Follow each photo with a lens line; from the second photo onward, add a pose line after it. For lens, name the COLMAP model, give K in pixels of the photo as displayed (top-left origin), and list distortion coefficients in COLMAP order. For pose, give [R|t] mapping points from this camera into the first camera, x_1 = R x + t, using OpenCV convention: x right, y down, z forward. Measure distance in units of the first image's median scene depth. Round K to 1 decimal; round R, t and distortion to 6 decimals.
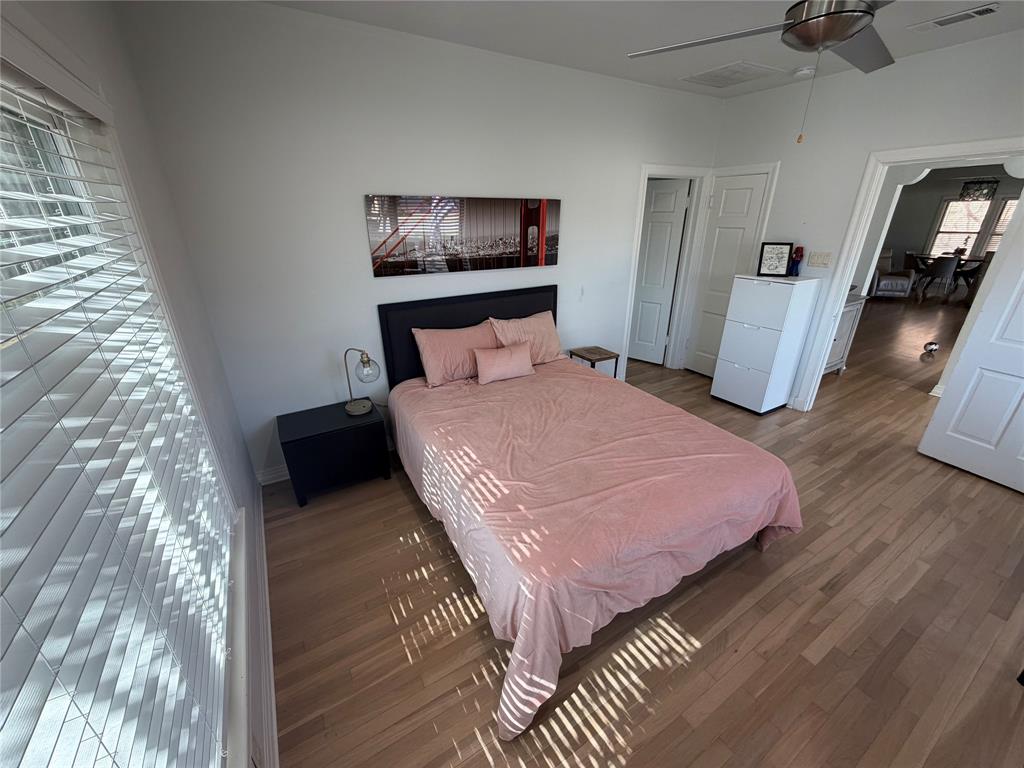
lens RADIAL K [[406.5, 0, 509.4], [0, 406.5, 385.6], [0, 0, 1]] dist [-0.001983, -0.000364]
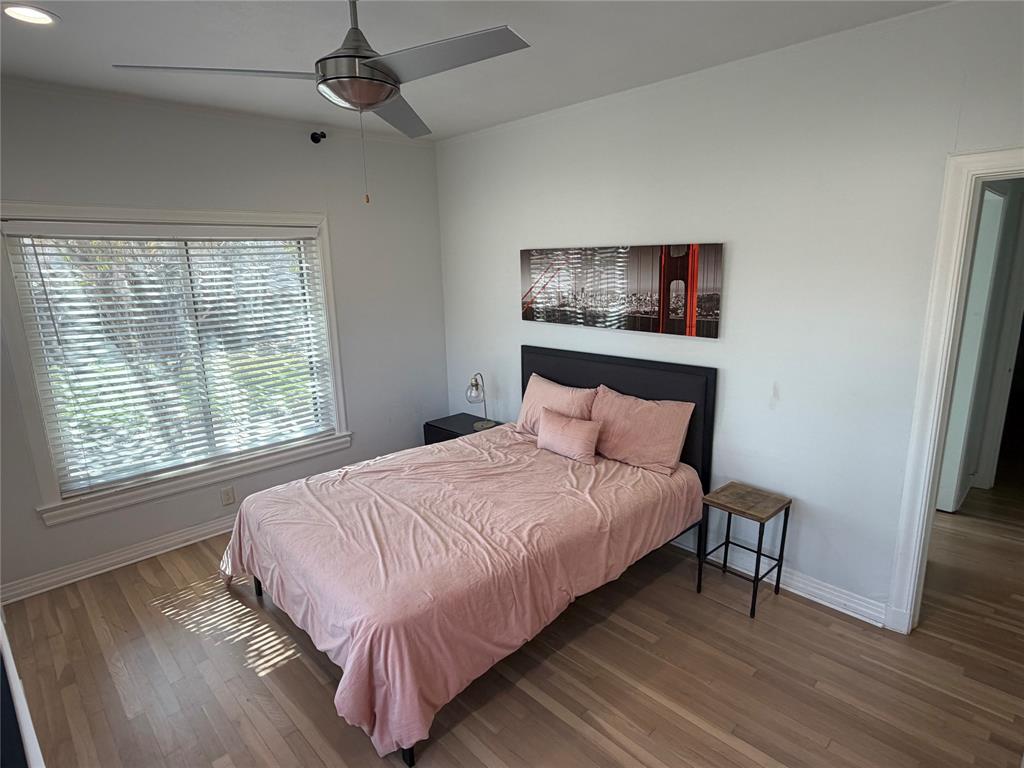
lens RADIAL K [[564.1, 0, 511.3], [0, 564.1, 386.2], [0, 0, 1]] dist [-0.001330, -0.000616]
pose [[0.222569, 0.212985, -0.951368, 0.984453], [-0.357364, 0.925745, 0.123644, -0.239052], [0.907058, 0.312465, 0.282155, 0.514398]]
